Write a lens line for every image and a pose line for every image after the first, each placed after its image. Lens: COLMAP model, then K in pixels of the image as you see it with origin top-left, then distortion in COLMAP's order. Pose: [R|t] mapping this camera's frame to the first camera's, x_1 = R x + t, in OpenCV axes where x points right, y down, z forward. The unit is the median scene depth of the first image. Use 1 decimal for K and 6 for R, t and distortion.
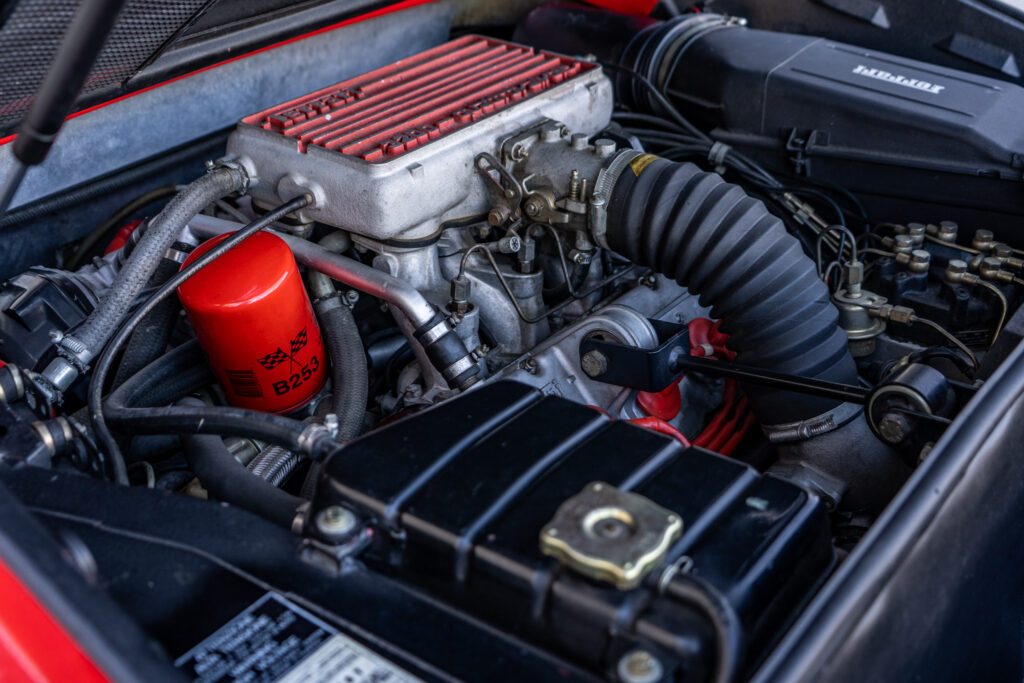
lens RADIAL K [[1366.0, 0, 510.7], [0, 1366.0, 336.6], [0, 0, 1]] dist [0.012063, 0.000000]
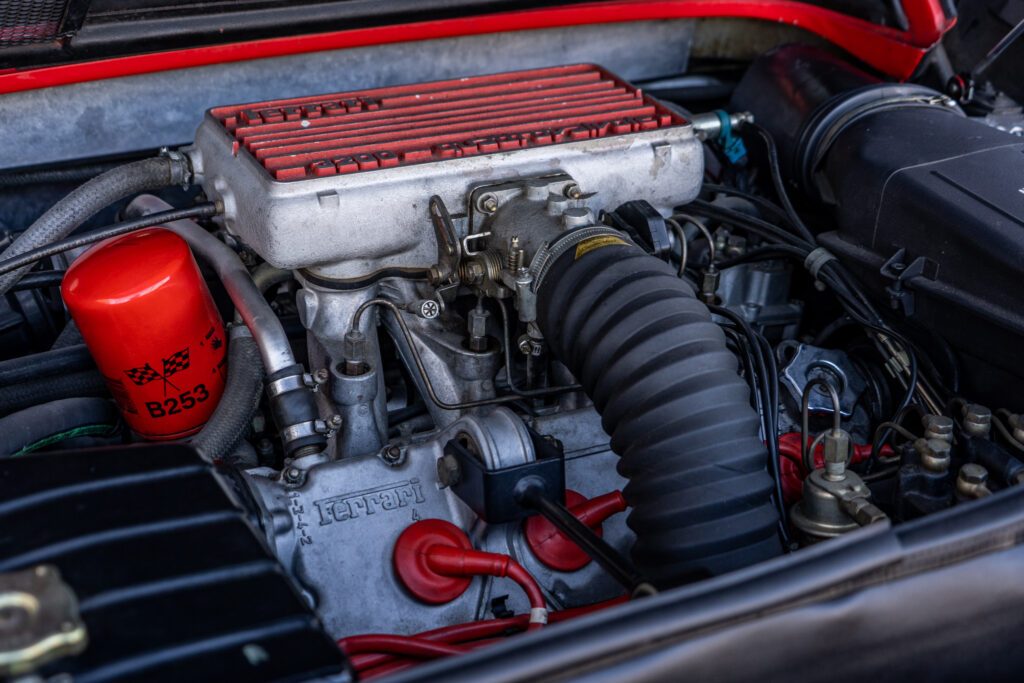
lens RADIAL K [[1679.1, 0, 512.5], [0, 1679.1, 347.5], [0, 0, 1]] dist [0.038171, 0.000000]
pose [[0.881385, 0.223948, -0.415942, 0.446362], [-0.239878, 0.970697, 0.014331, -0.067552], [0.406963, 0.087144, 0.909278, 0.092700]]
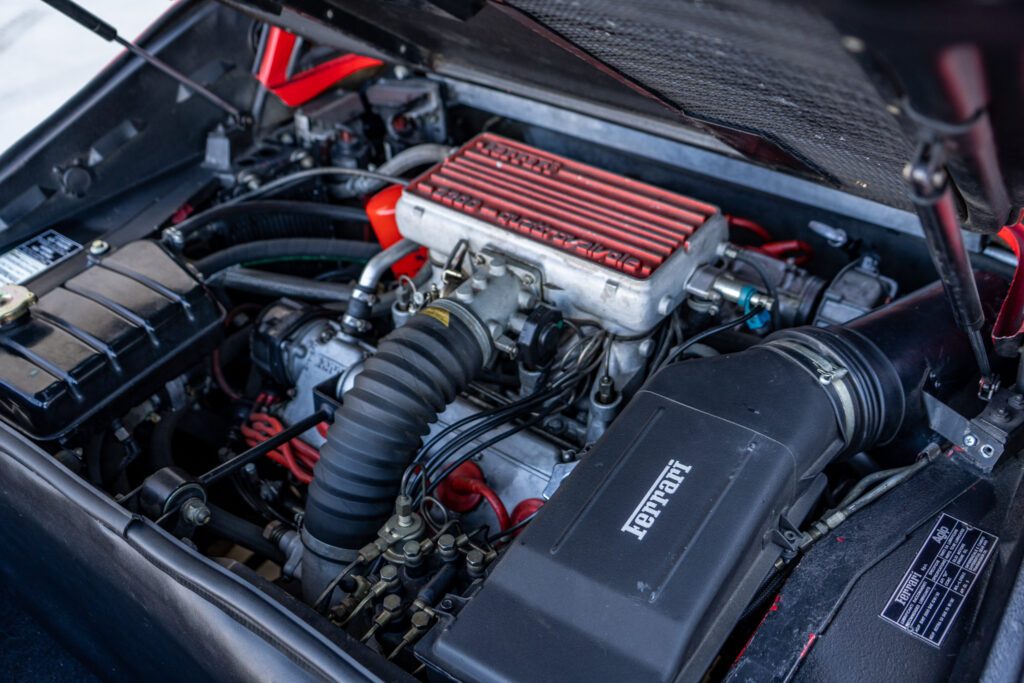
lens RADIAL K [[1054.4, 0, 510.2], [0, 1054.4, 341.1], [0, 0, 1]] dist [0.019092, 0.000000]
pose [[-0.044659, 0.626563, -0.778091, 0.803706], [-0.416963, 0.696092, 0.584464, -0.656342], [0.907826, 0.350537, 0.230166, 0.802697]]
